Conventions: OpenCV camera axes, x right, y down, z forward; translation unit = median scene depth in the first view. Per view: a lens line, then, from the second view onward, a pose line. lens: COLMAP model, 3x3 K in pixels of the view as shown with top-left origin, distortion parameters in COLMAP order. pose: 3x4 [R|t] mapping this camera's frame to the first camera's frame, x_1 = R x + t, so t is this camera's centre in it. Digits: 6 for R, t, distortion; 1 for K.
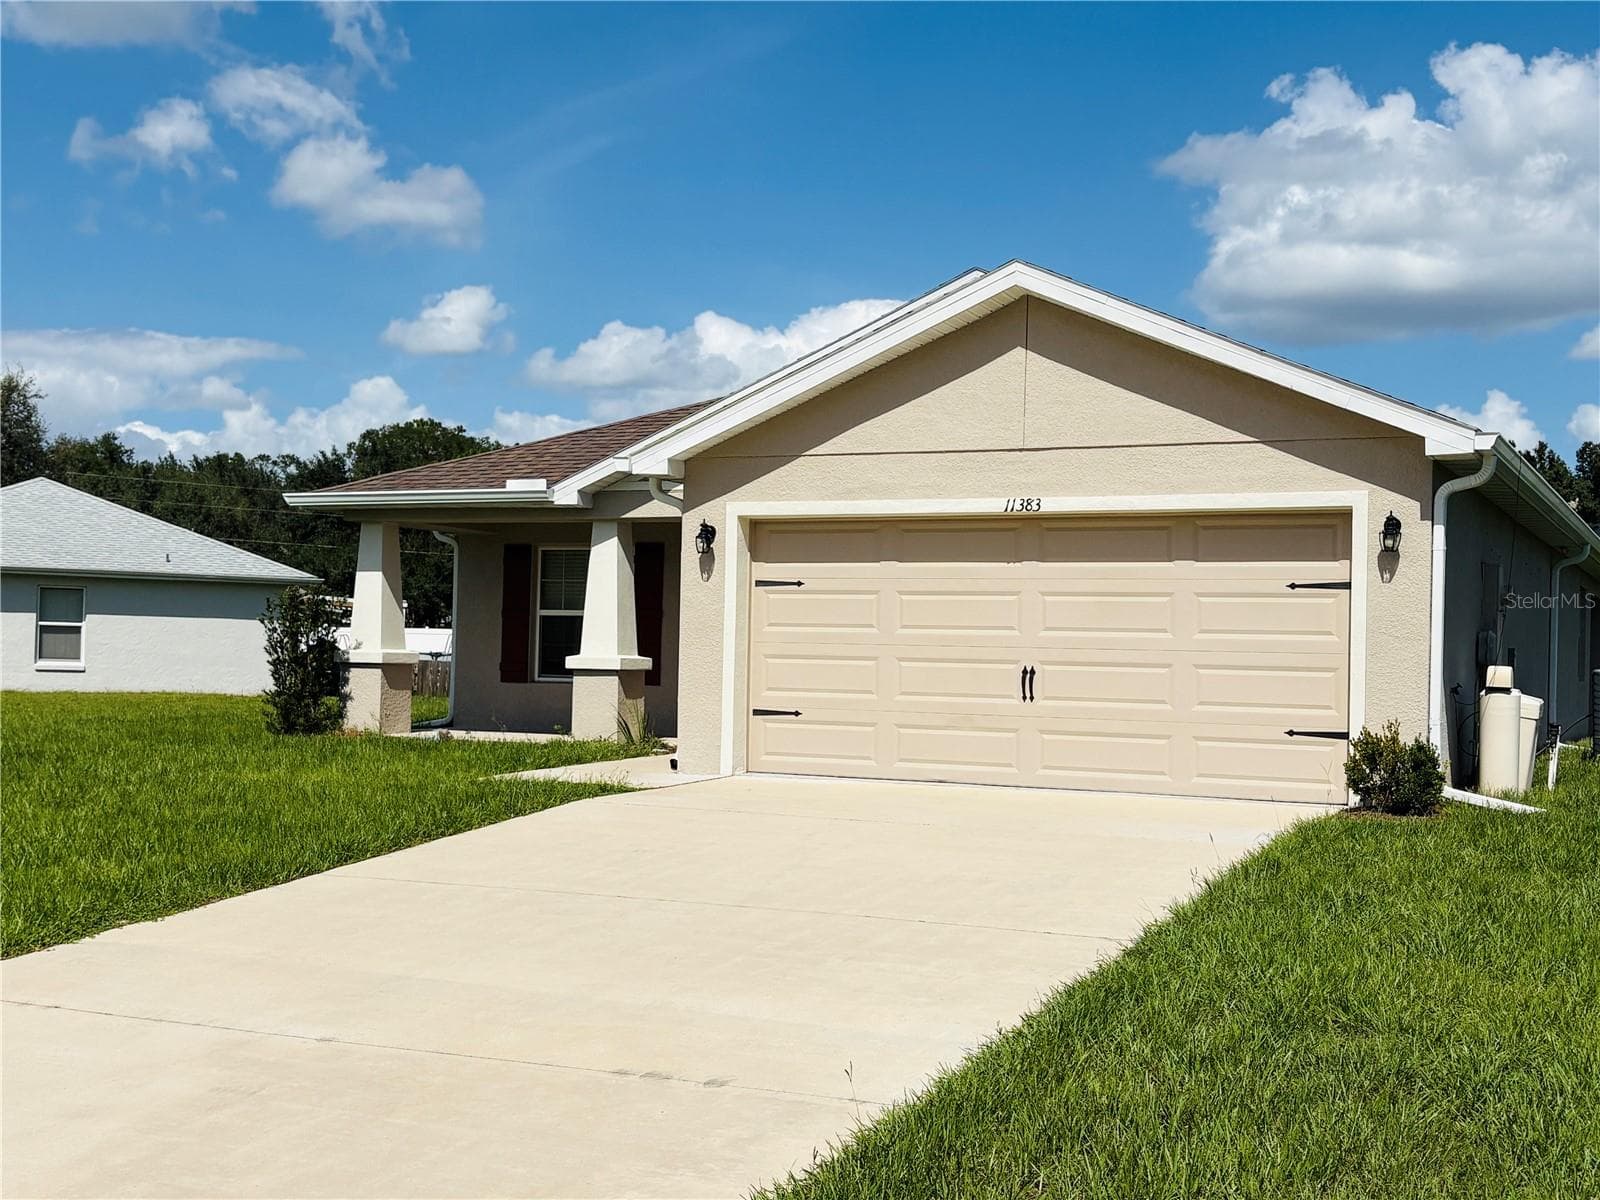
lens RADIAL K [[1798.2, 0, 800.0], [0, 1798.2, 600.0], [0, 0, 1]] dist [-0.091670, -0.006106]
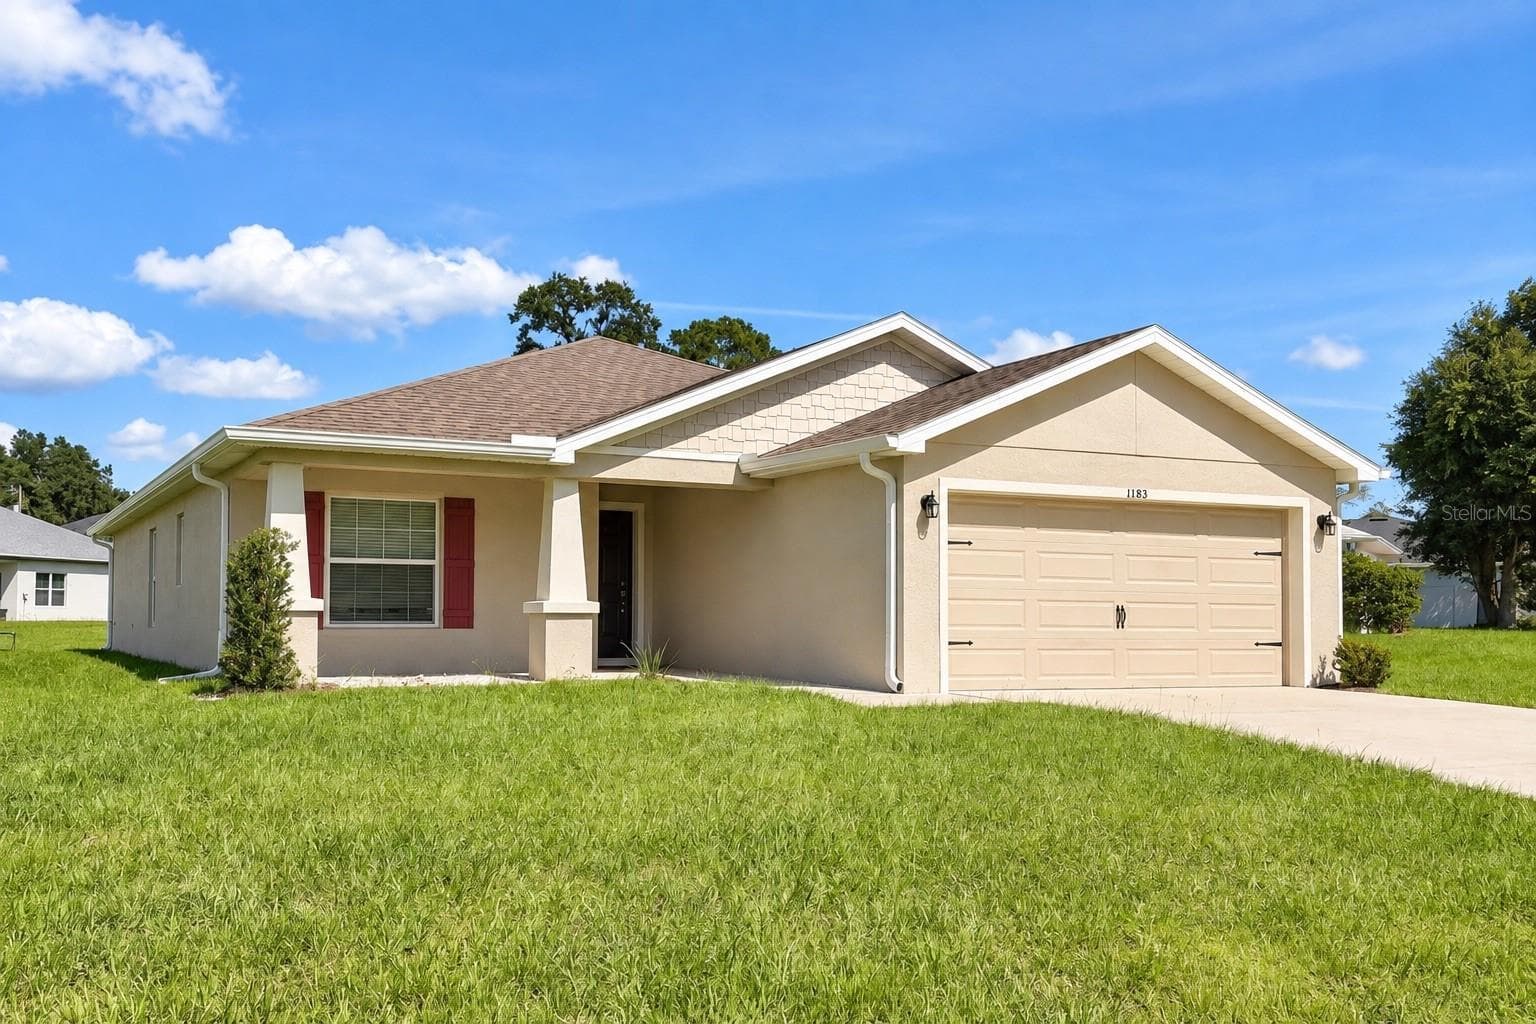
lens RADIAL K [[1455.4, 0, 768.0], [0, 1455.4, 512.0], [0, 0, 1]] dist [-0.005870, -0.004092]
pose [[0.662958, 0.040680, 0.747550, -0.906951], [-0.017174, 0.999086, -0.039138, 0.012201], [-0.748459, 0.013109, 0.663051, 0.417555]]
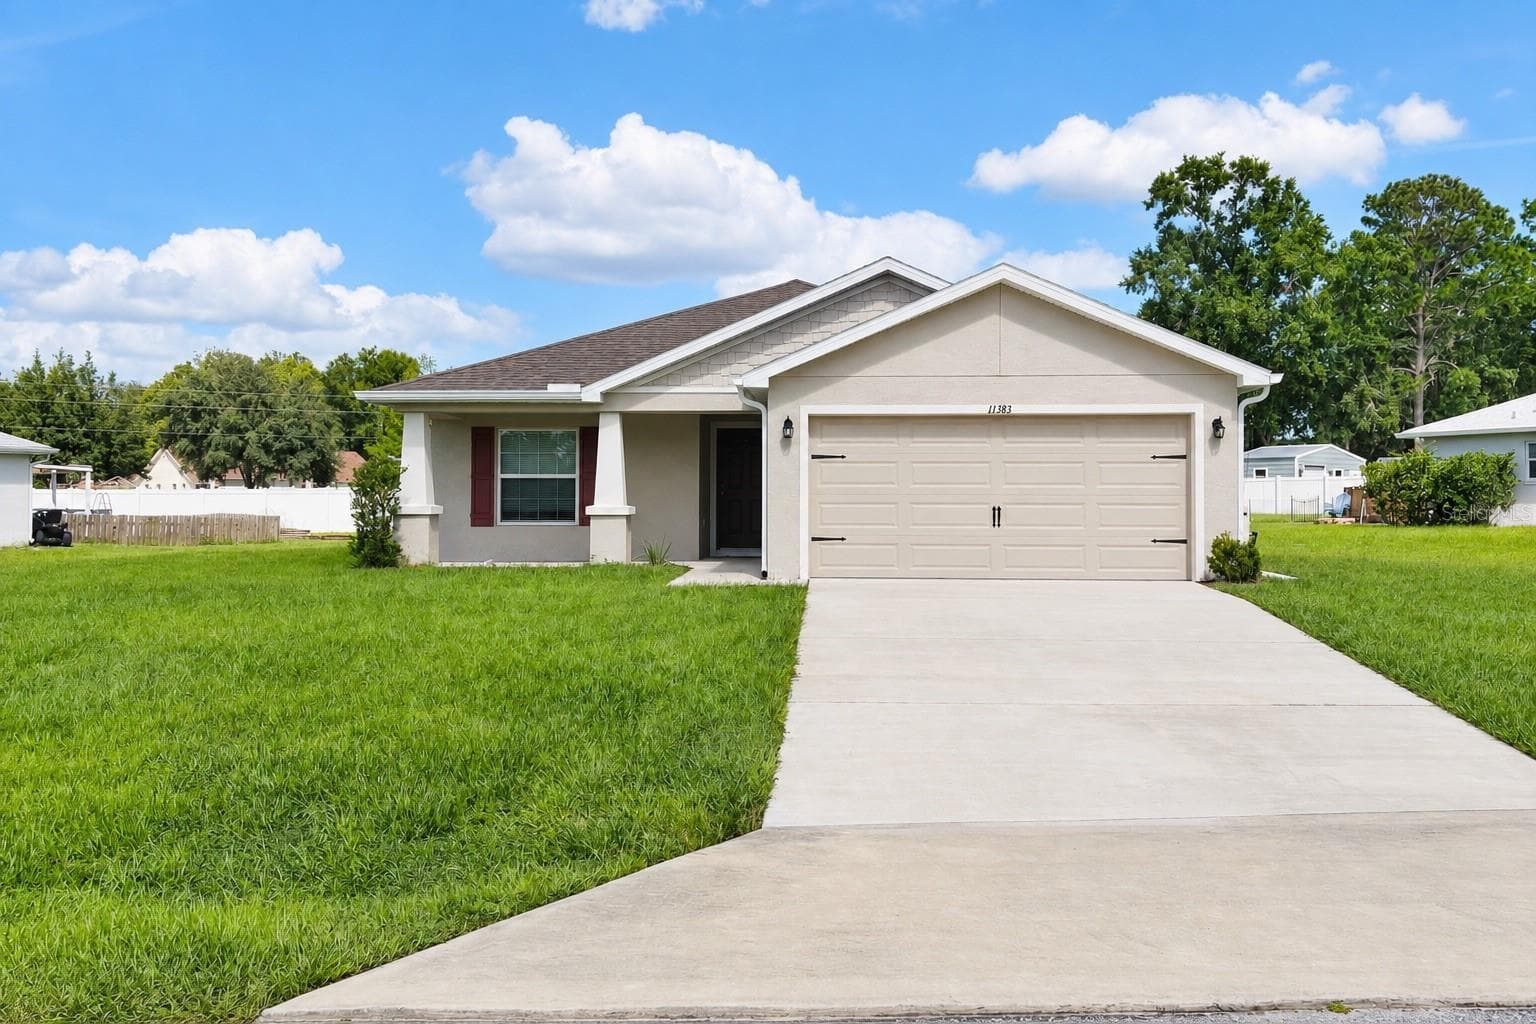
lens RADIAL K [[1455.4, 0, 768.0], [0, 1455.4, 512.0], [0, 0, 1]] dist [-0.005870, -0.004092]
pose [[0.937066, -0.020989, 0.348520, -0.523034], [0.007592, 0.999180, 0.039761, -0.012422], [-0.349069, -0.034612, 0.936458, -0.185114]]
